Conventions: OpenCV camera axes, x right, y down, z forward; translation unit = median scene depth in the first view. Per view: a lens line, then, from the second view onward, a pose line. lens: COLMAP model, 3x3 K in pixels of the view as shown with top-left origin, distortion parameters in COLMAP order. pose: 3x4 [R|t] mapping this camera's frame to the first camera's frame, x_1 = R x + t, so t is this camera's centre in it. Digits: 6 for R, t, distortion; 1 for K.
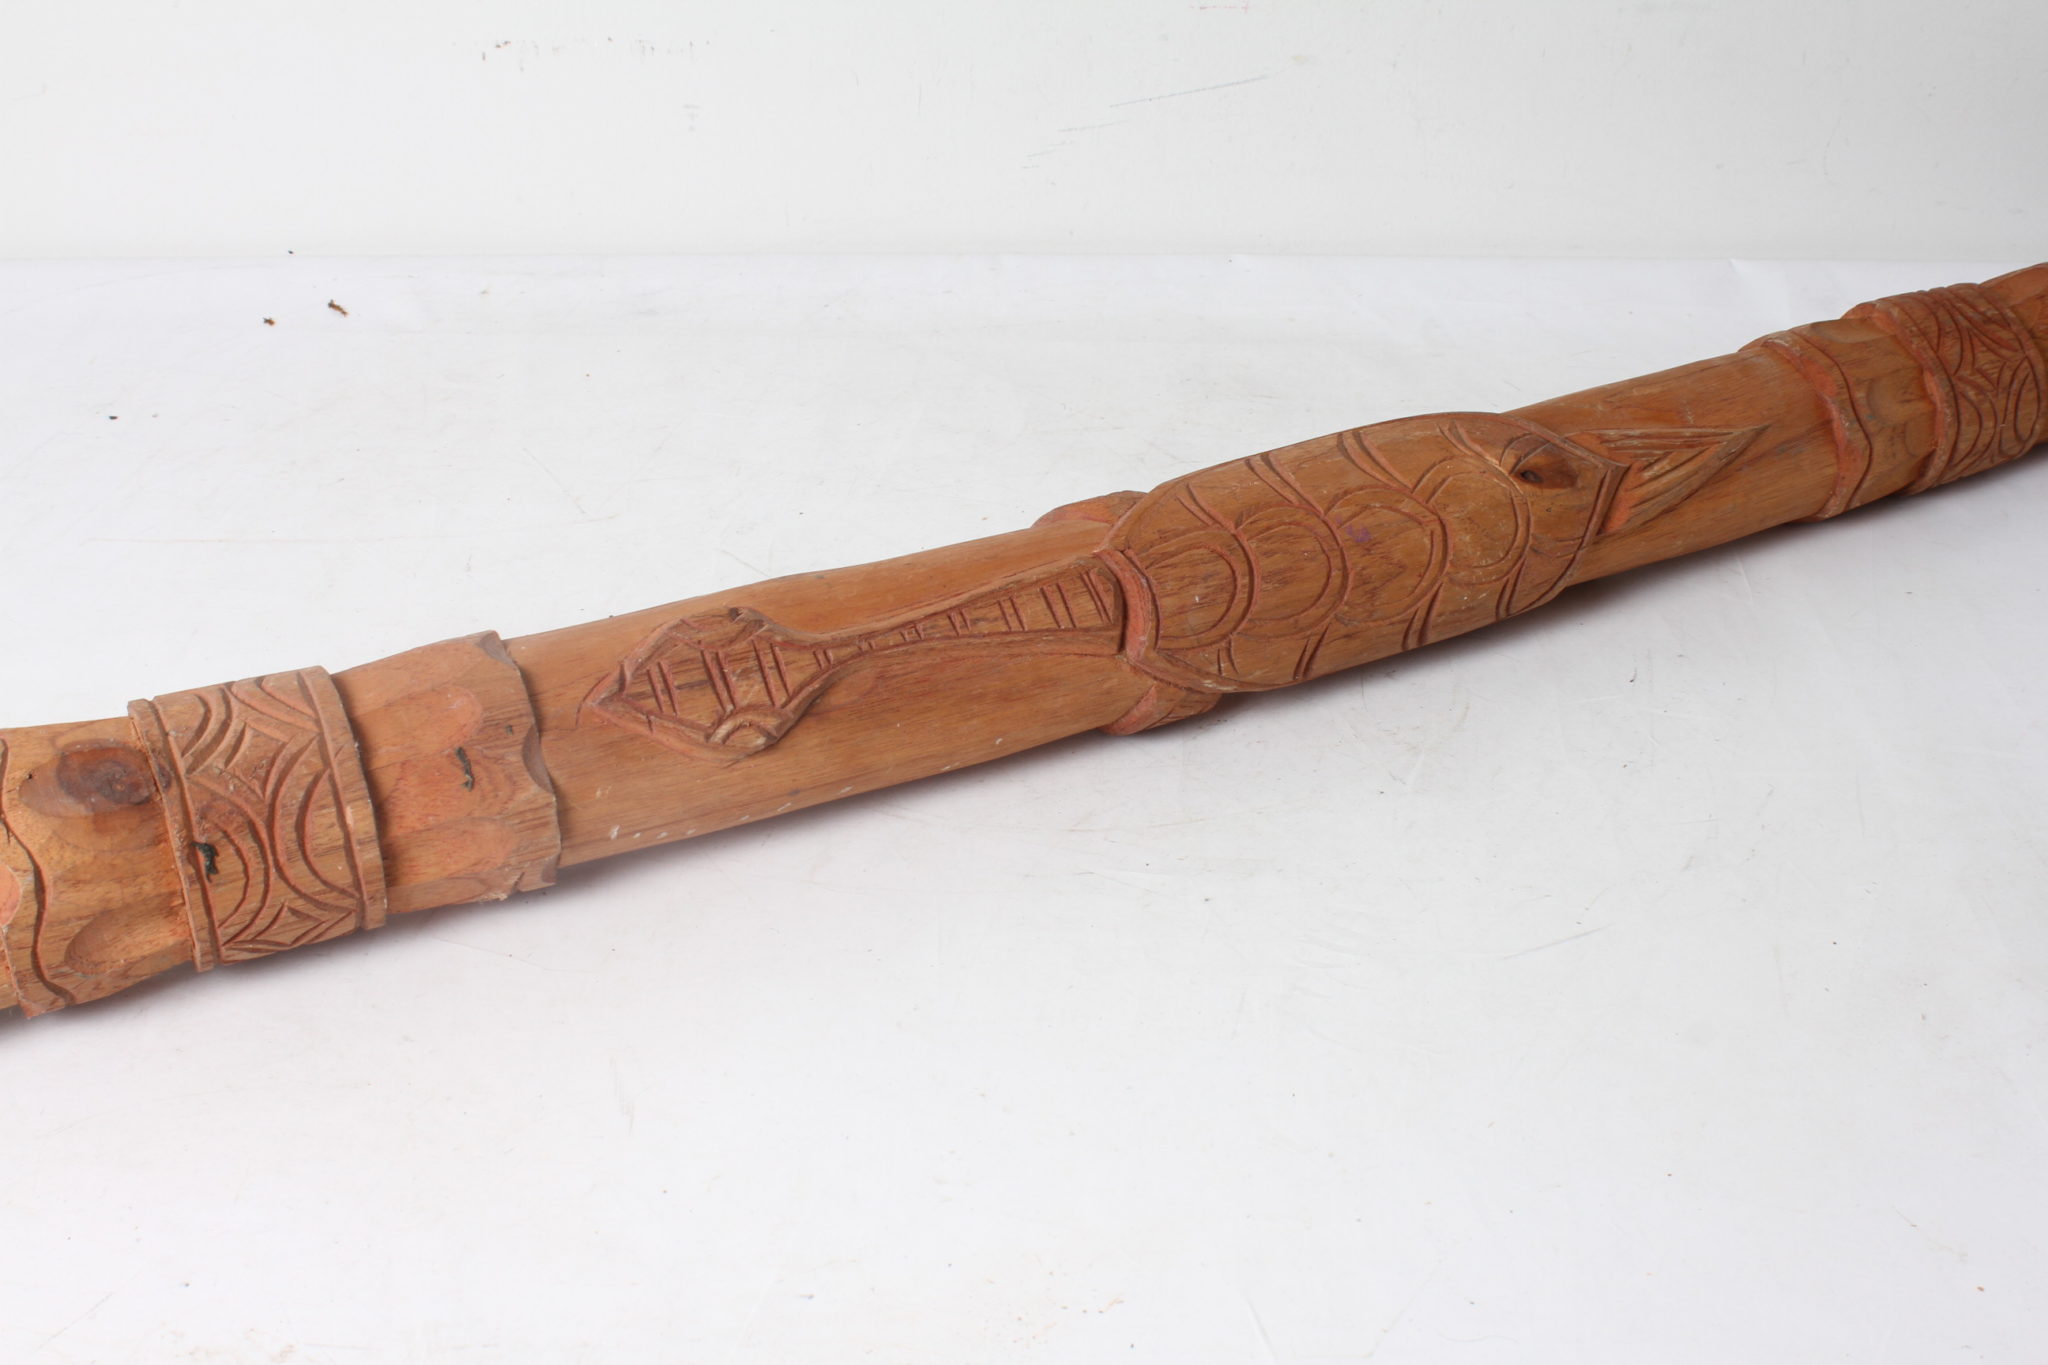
lens RADIAL K [[2693.7, 0, 1026.9], [0, 2693.7, 679.5], [0, 0, 1]] dist [-0.149925, 0.000000]
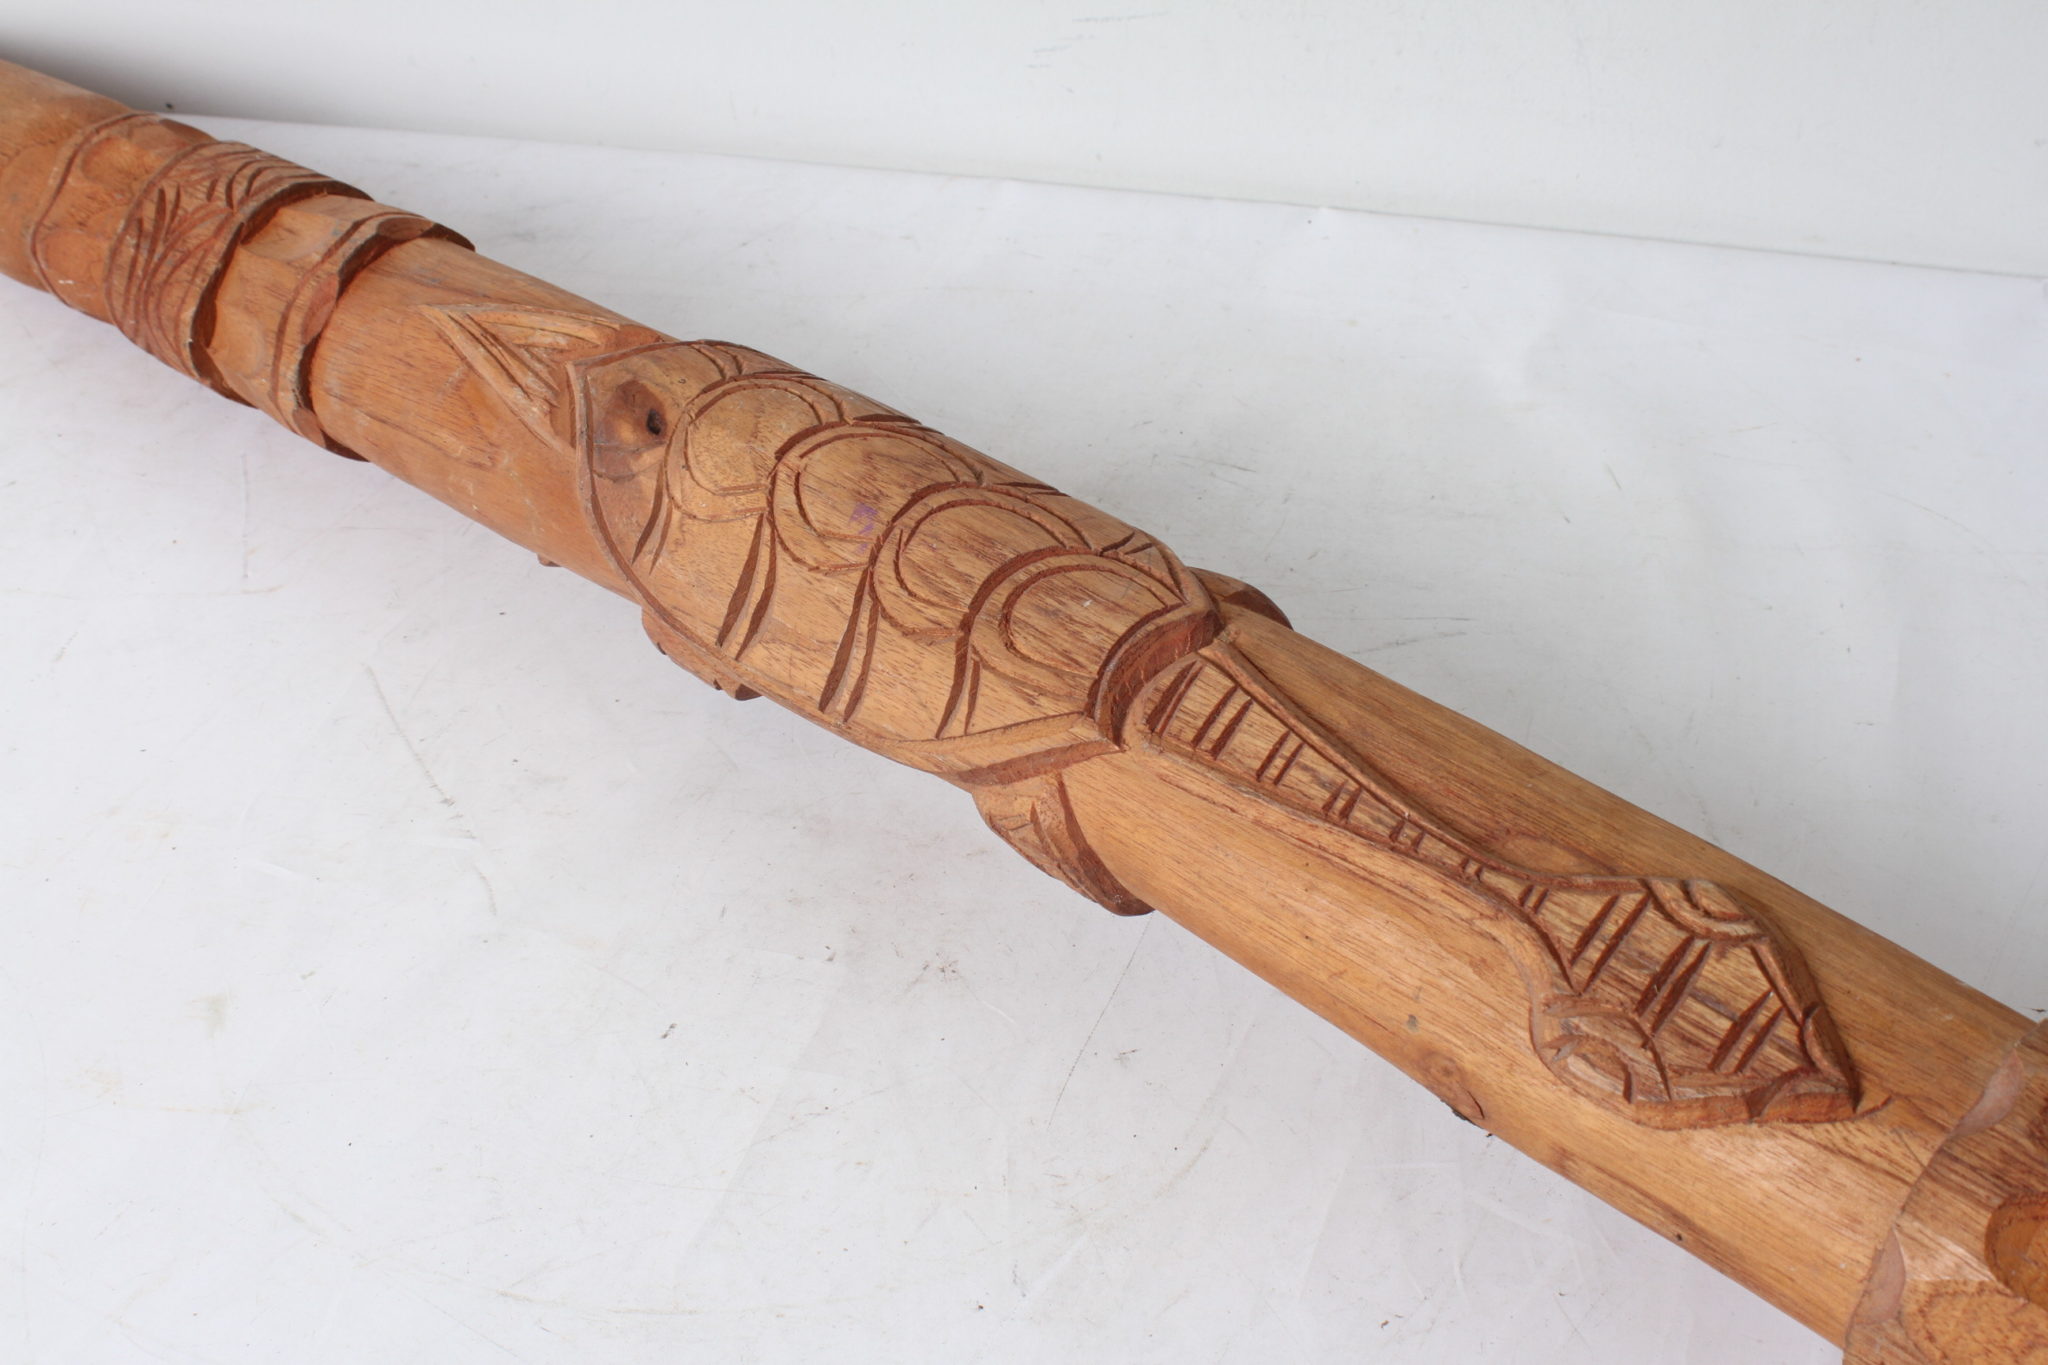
lens RADIAL K [[2693.7, 0, 1029.0], [0, 2693.7, 681.0], [0, 0, 1]] dist [-0.149925, 0.000000]
pose [[-0.547294, -0.765313, 0.338770, -0.169862], [0.832811, -0.457829, 0.311155, -0.255671], [-0.083032, 0.452425, 0.887929, 0.393192]]
